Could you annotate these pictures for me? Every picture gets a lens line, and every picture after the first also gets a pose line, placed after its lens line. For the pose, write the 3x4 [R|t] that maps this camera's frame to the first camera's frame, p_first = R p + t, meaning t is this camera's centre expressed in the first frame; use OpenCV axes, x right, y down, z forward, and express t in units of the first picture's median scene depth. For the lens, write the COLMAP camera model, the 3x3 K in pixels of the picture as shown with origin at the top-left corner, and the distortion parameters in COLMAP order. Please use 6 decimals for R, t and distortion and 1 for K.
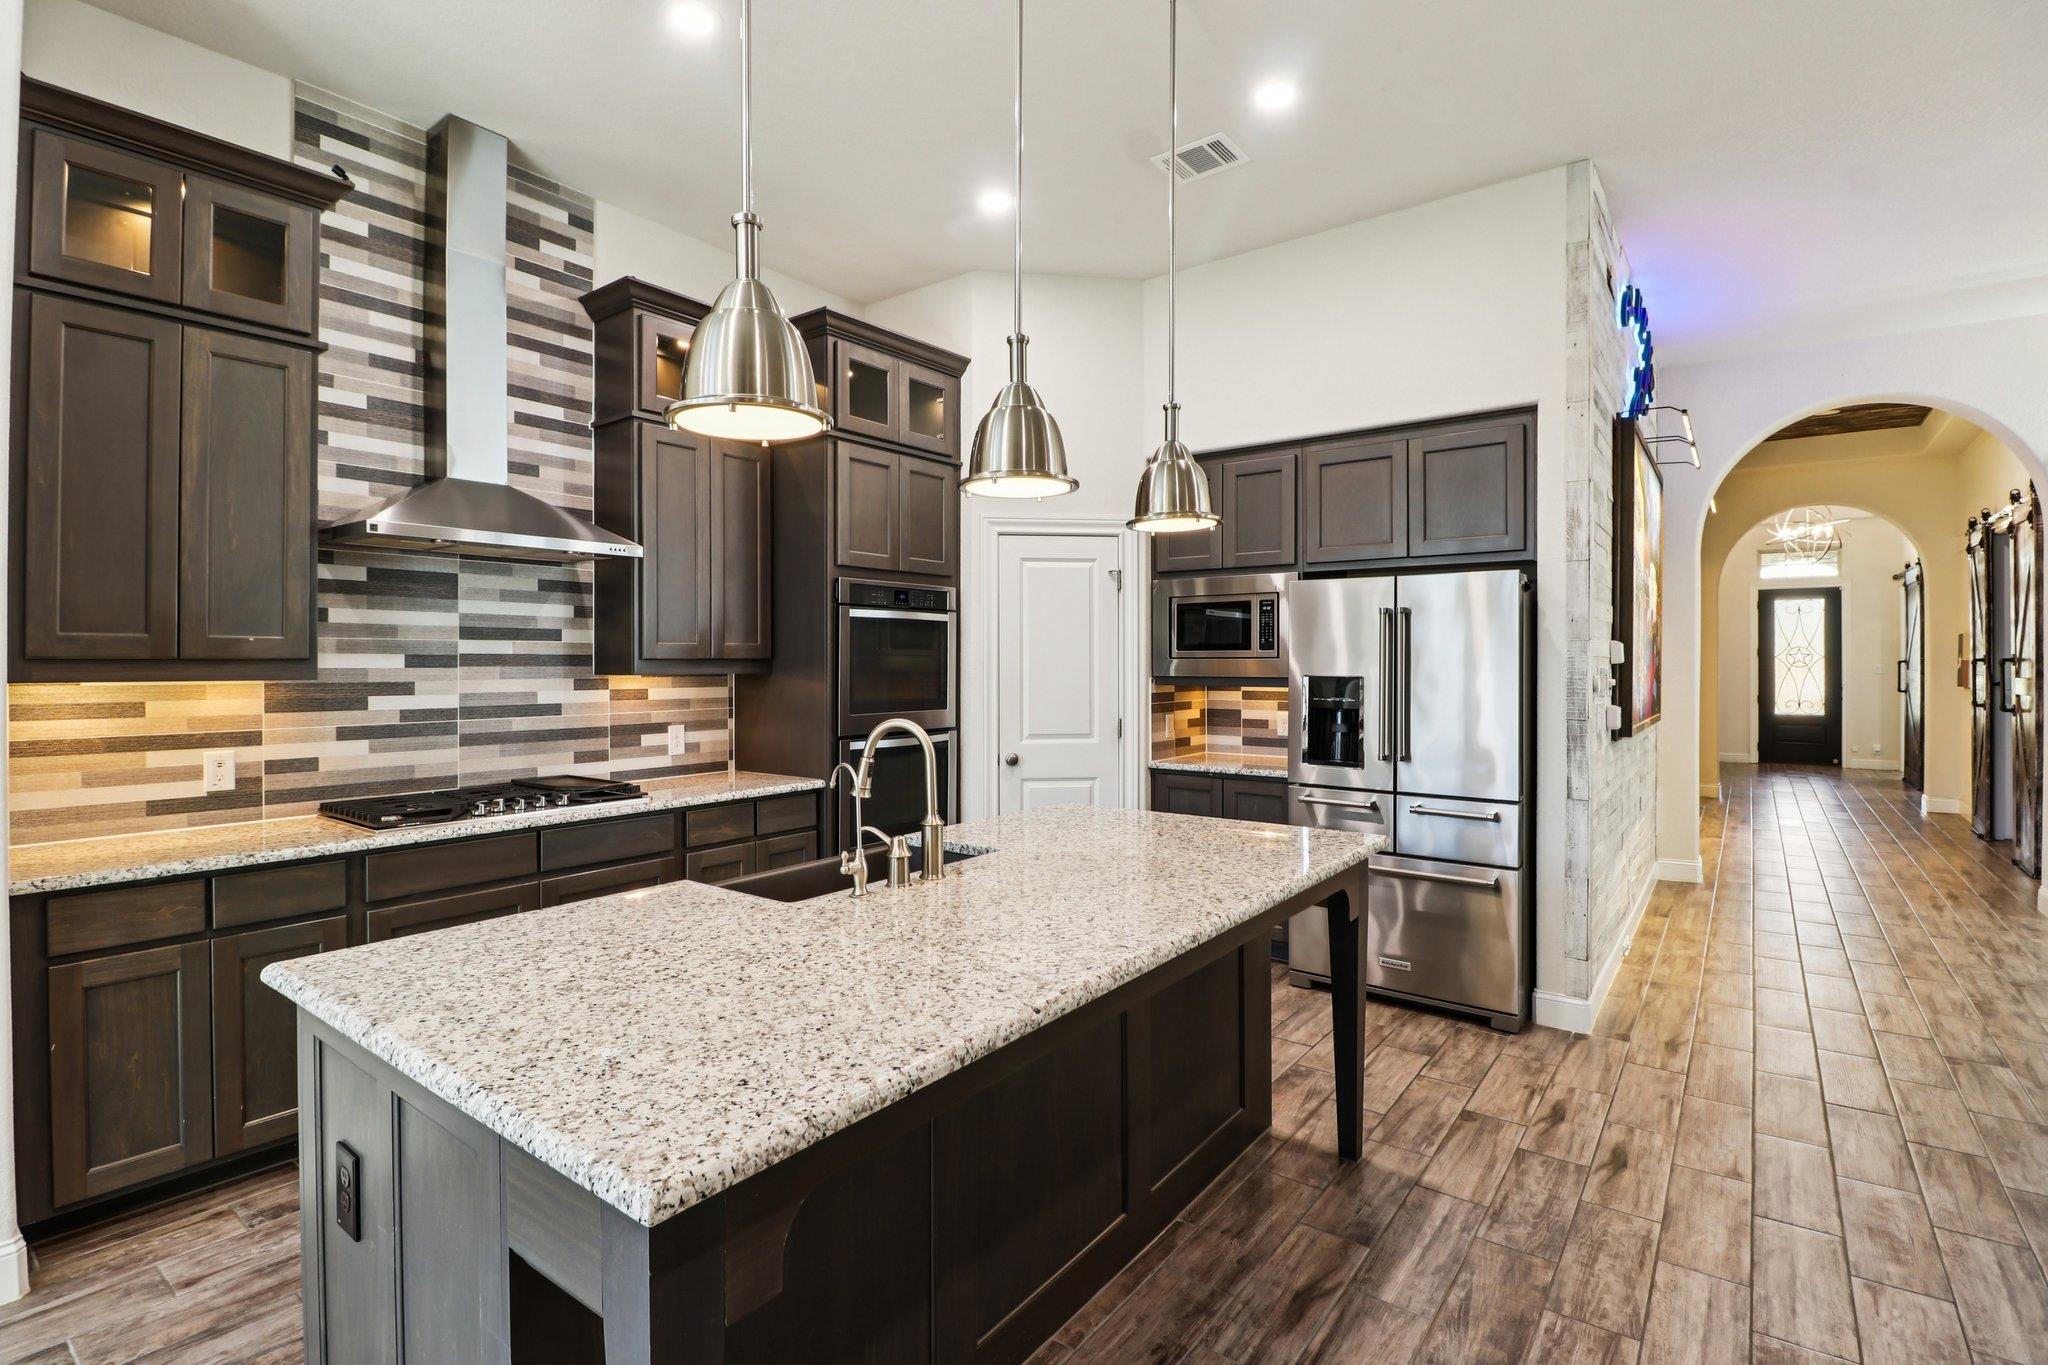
lens RADIAL K [[966.5, 0, 1015.2], [0, 966.5, 659.0], [0, 0, 1]] dist [-0.001109, -0.008265]
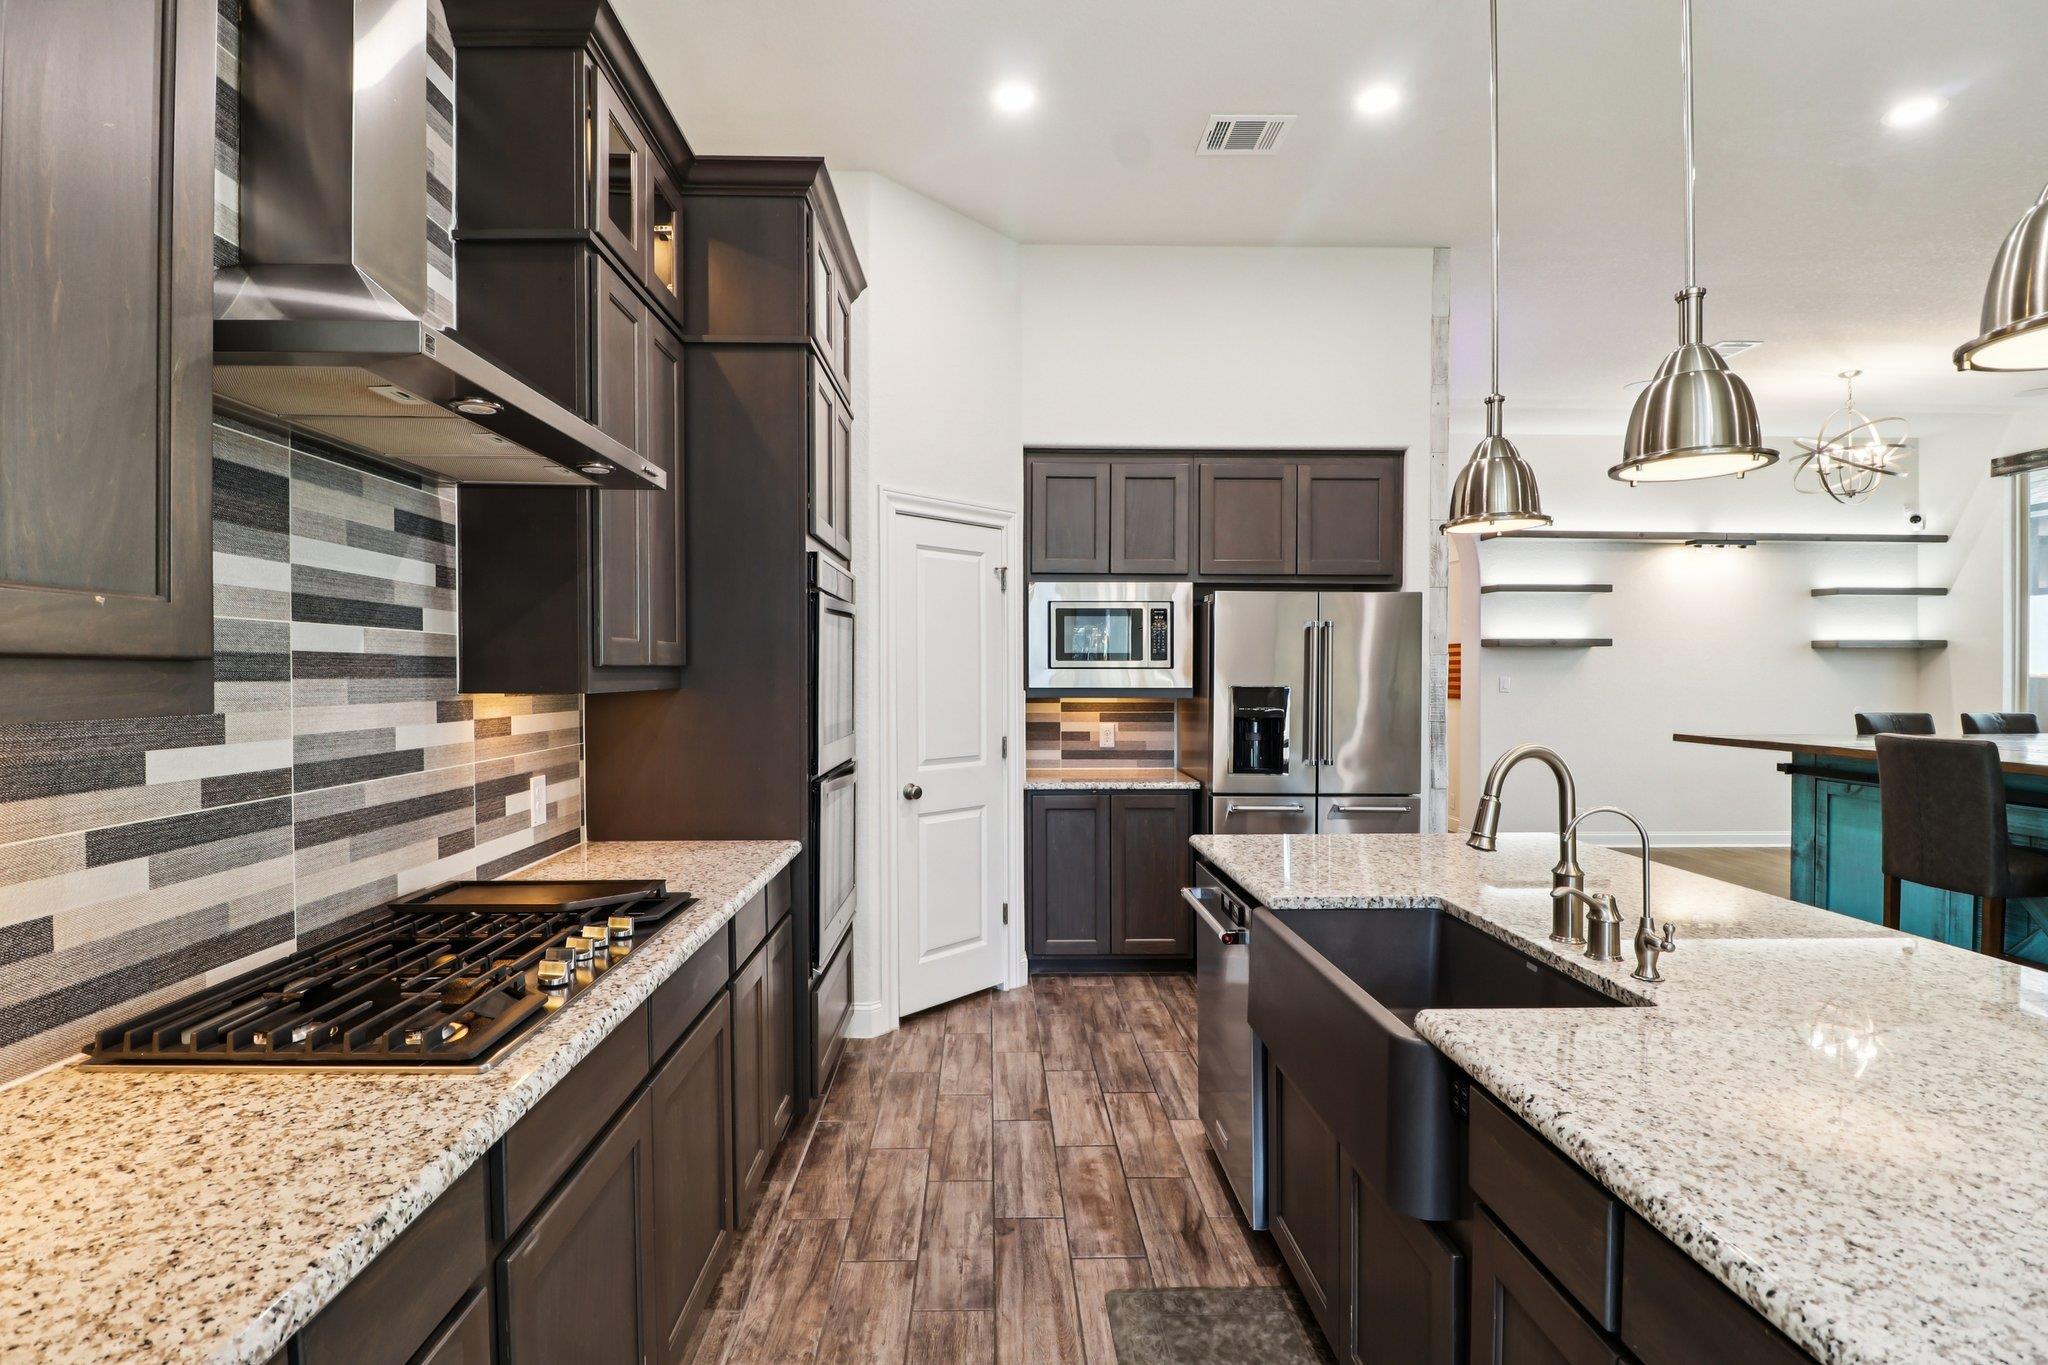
lens RADIAL K [[966.5, 0, 1005.5], [0, 966.5, 686.1], [0, 0, 1]] dist [-0.001109, -0.008265]
pose [[0.780846, -0.006918, 0.624685, -0.552450], [-0.003151, 0.999882, 0.015011, 0.003092], [-0.624715, -0.013690, 0.780733, 0.389455]]
